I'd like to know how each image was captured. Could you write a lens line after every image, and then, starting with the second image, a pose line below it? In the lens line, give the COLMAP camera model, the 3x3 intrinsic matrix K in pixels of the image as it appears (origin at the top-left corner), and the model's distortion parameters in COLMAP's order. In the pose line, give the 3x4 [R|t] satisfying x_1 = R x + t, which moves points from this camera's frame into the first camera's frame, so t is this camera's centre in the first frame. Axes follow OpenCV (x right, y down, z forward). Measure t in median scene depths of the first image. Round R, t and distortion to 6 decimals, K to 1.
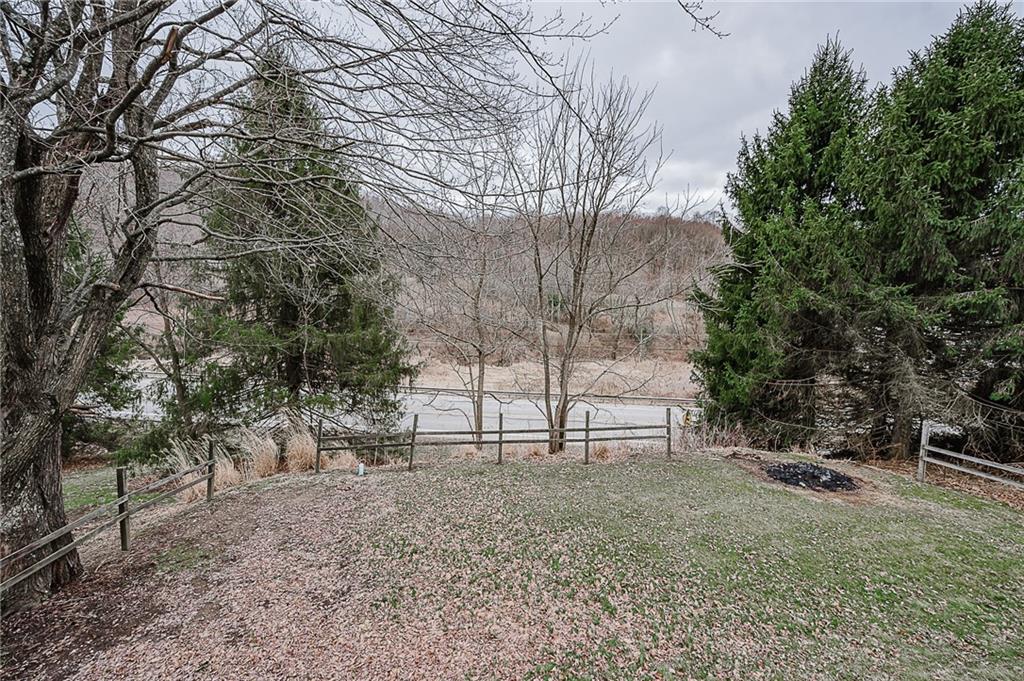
lens RADIAL K [[399.3, 0, 516.5], [0, 399.3, 342.2], [0, 0, 1]] dist [-0.001063, 0.000343]
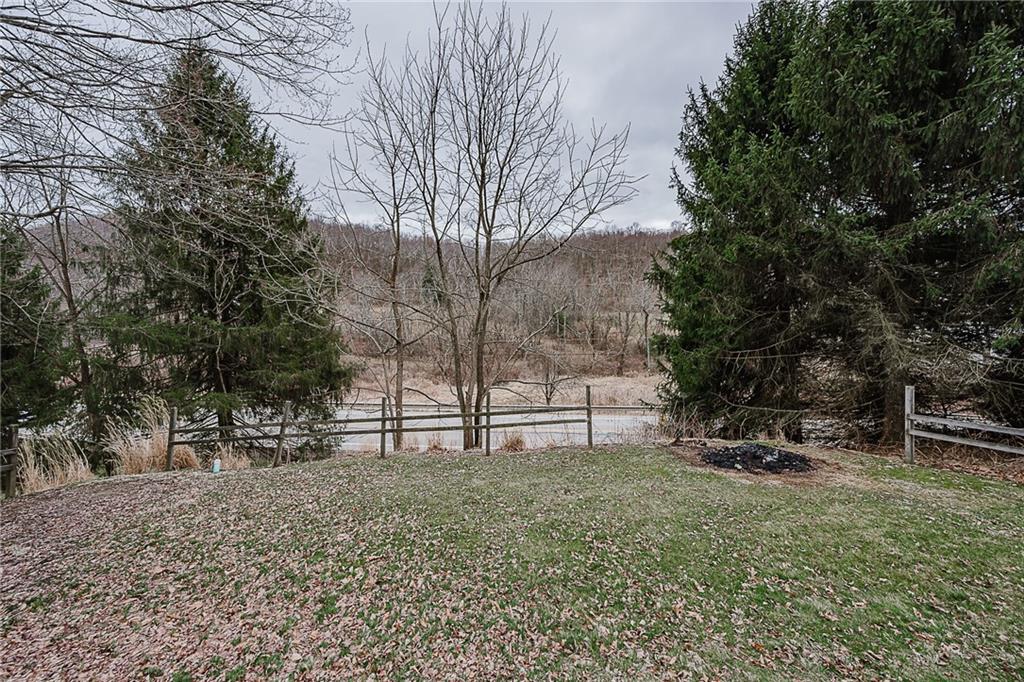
lens RADIAL K [[407.2, 0, 512.7], [0, 407.2, 345.1], [0, 0, 1]] dist [0.001542, -0.000282]
pose [[0.997078, -0.041521, -0.064126, 0.284297], [0.037240, 0.997087, -0.066561, 0.131702], [0.066703, 0.063978, 0.995720, 0.147145]]
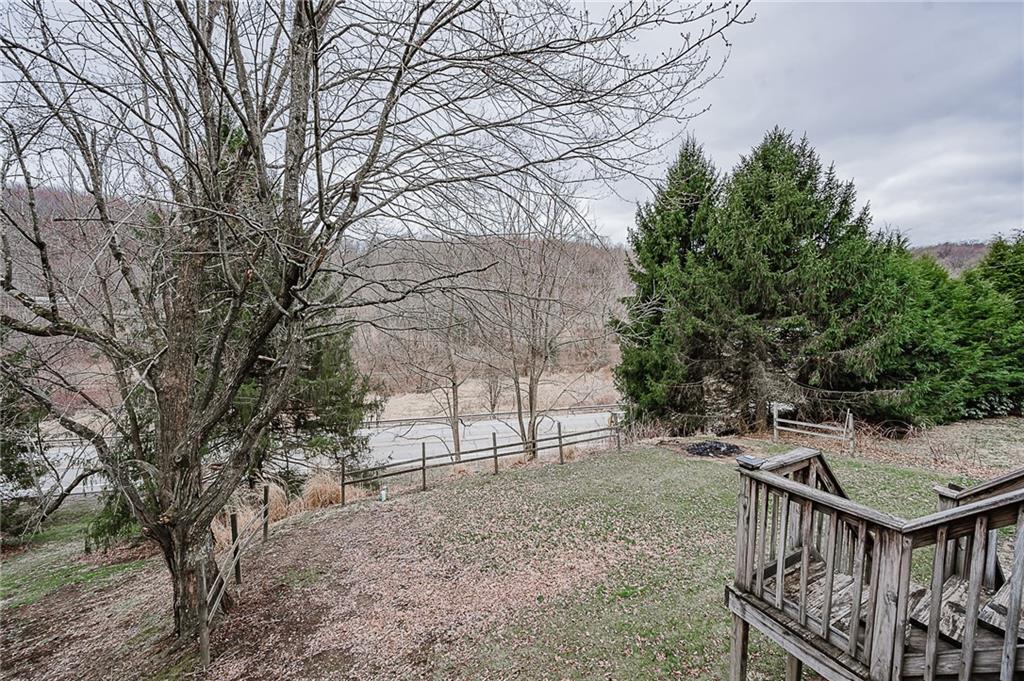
lens RADIAL K [[398.8, 0, 510.5], [0, 398.8, 345.9], [0, 0, 1]] dist [0.001753, 0.000269]
pose [[0.968987, -0.073082, 0.236058, -0.253558], [0.082718, 0.996086, -0.031163, -0.045717], [-0.232857, 0.049723, 0.971239, -0.218252]]
